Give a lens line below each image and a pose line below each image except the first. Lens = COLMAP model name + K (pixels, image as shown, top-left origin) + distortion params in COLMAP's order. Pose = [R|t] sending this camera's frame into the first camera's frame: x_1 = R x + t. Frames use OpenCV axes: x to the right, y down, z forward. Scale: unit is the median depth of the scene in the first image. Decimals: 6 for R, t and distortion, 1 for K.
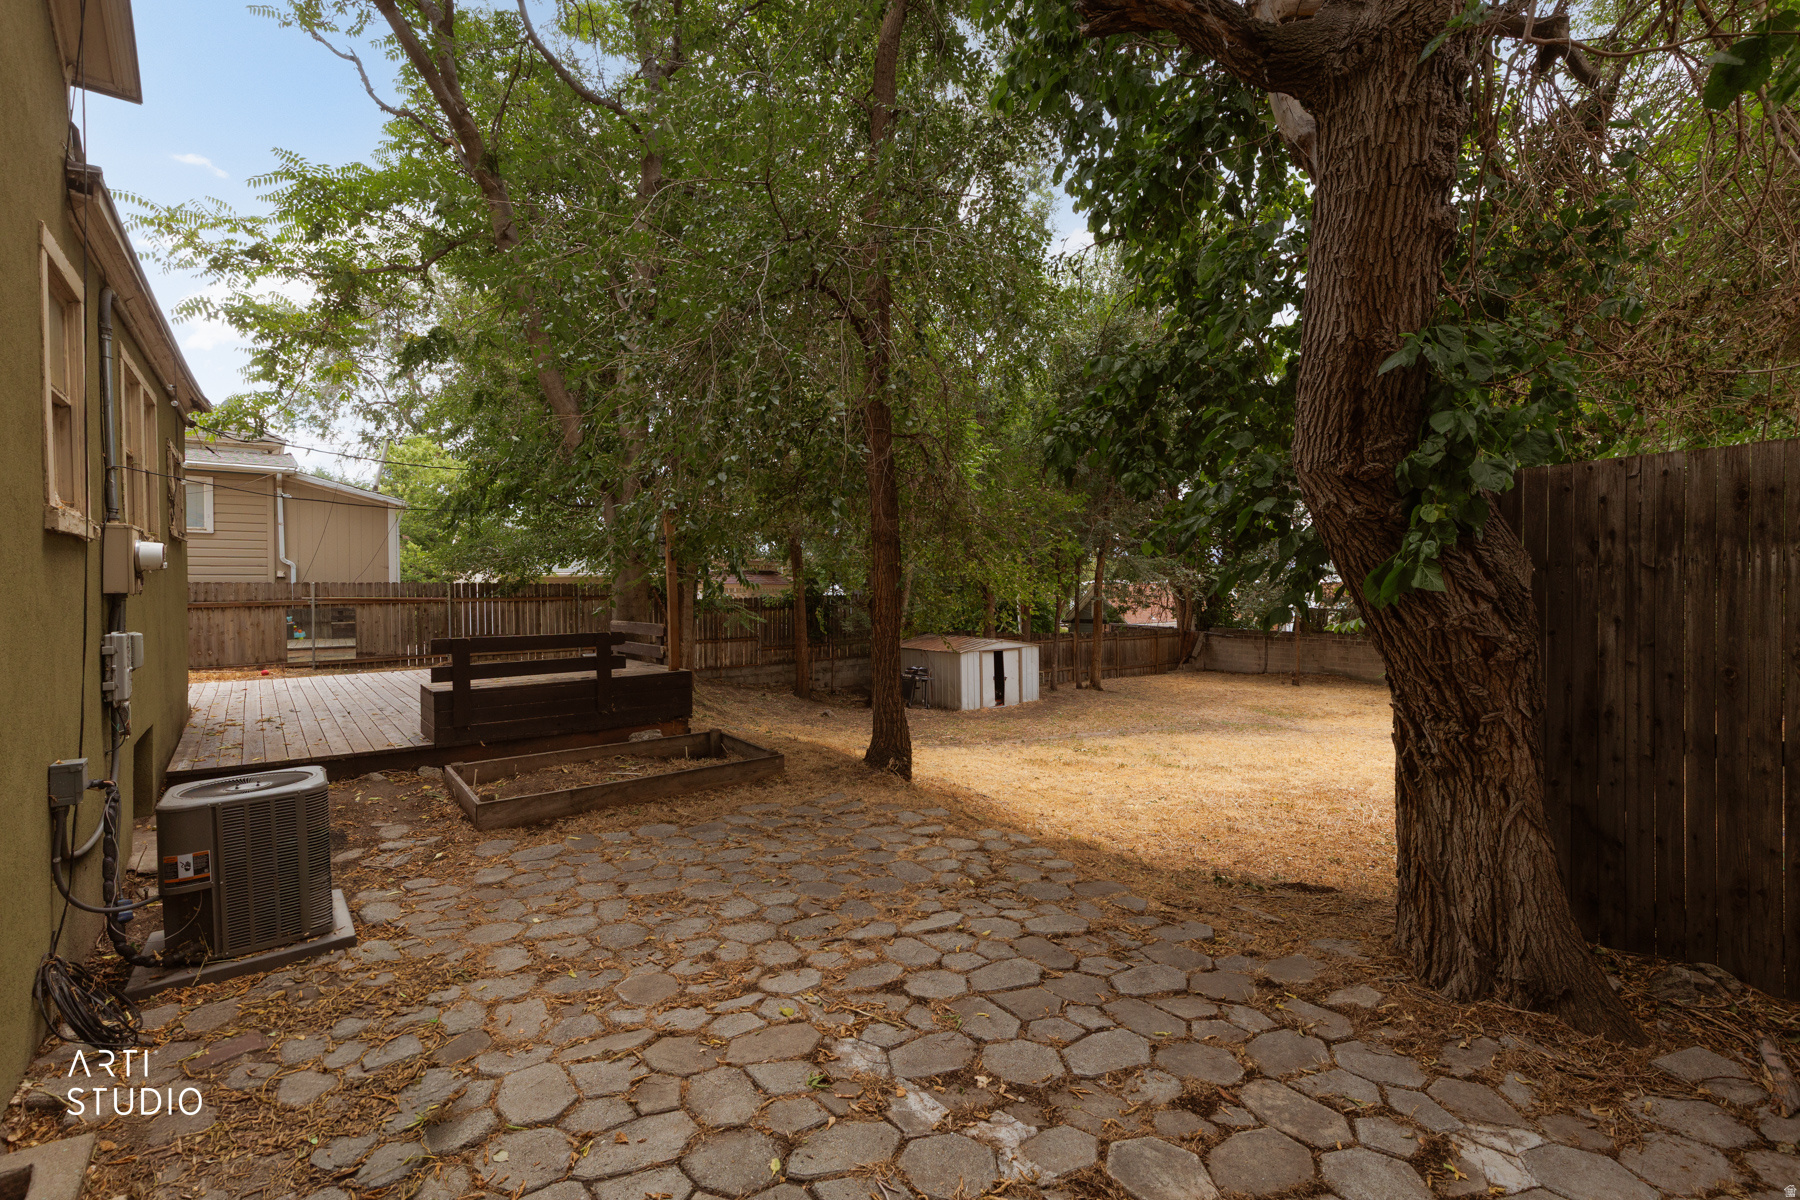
lens RADIAL K [[801.0, 0, 911.7], [0, 801.0, 593.6], [0, 0, 1]] dist [0.003642, -0.000056]
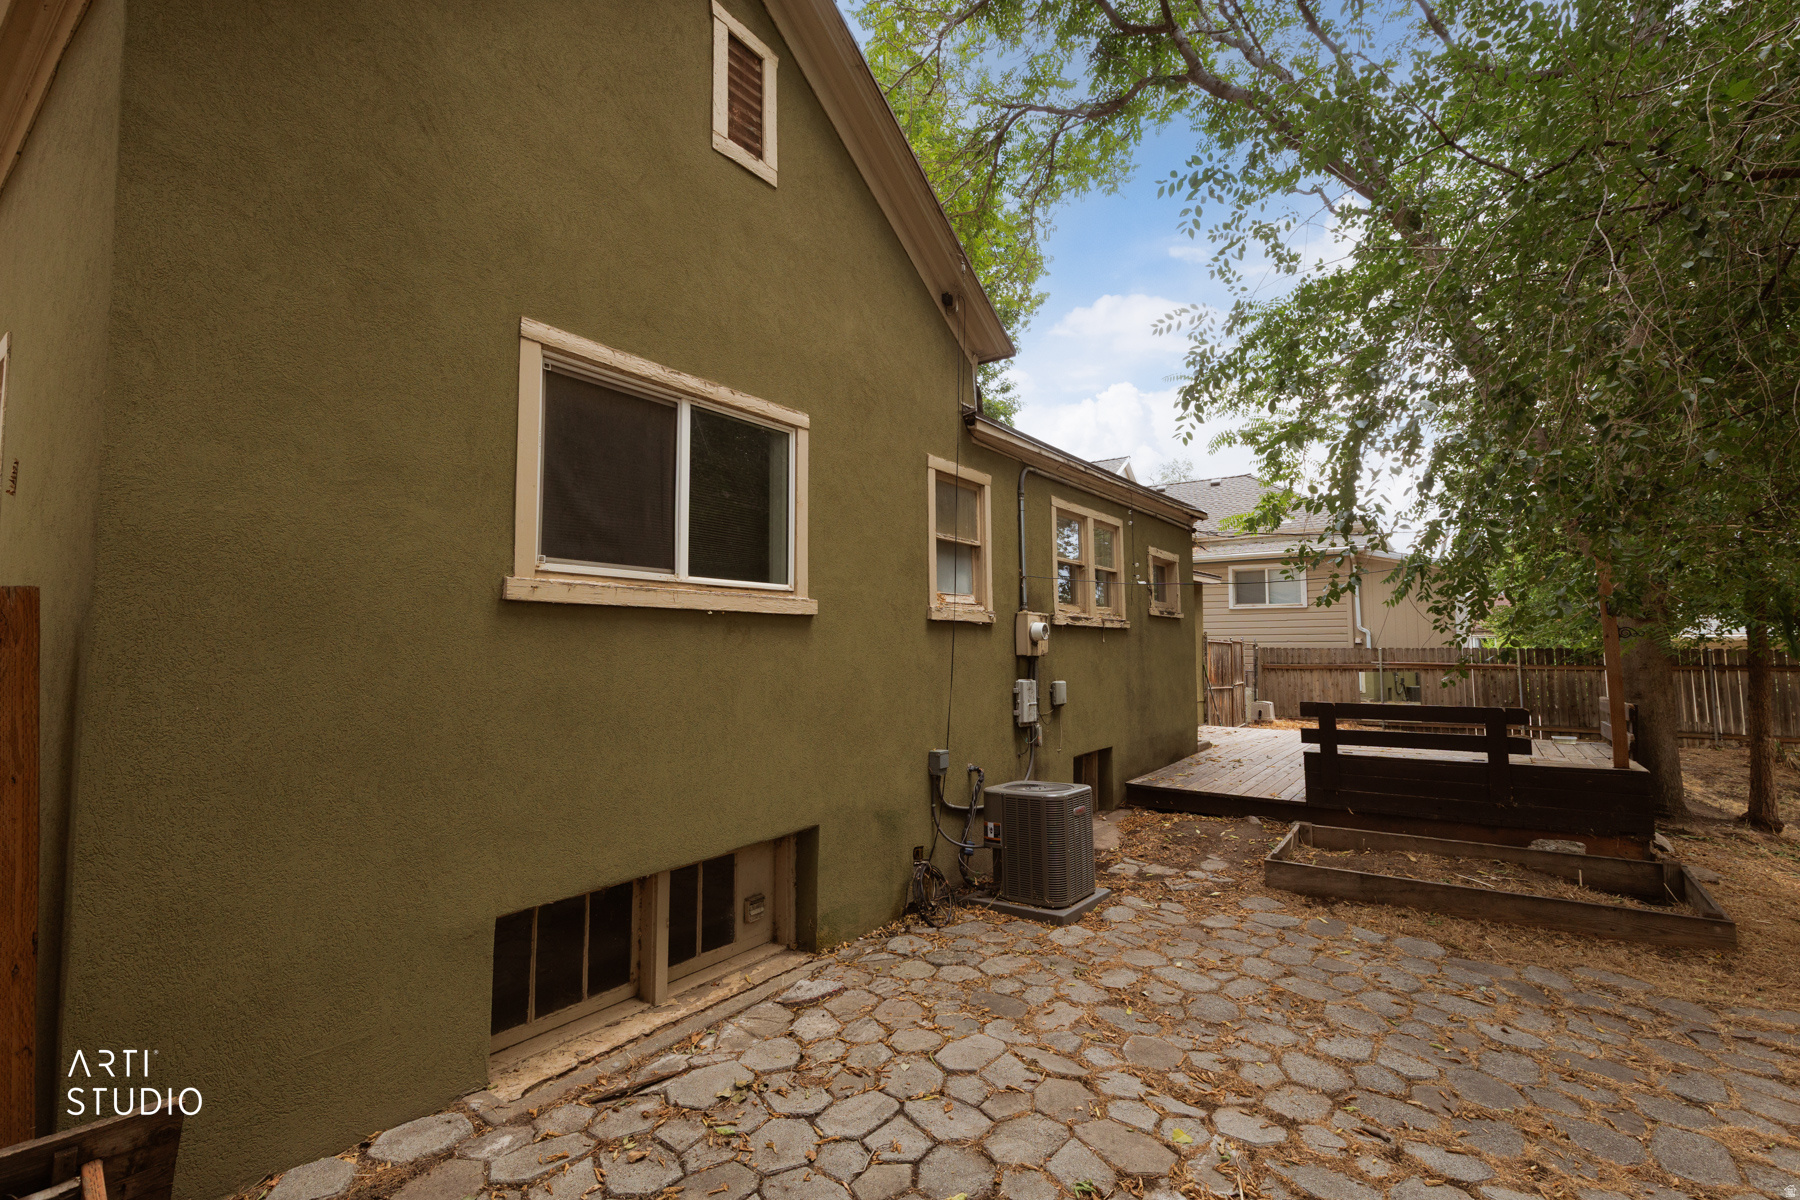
lens RADIAL K [[801.0, 0, 910.3], [0, 801.0, 597.4], [0, 0, 1]] dist [0.003642, -0.000056]
pose [[0.275432, -0.061375, -0.959359, 0.456465], [-0.012317, 0.997653, -0.067361, -0.004928], [0.961242, 0.030370, 0.274029, 0.321730]]
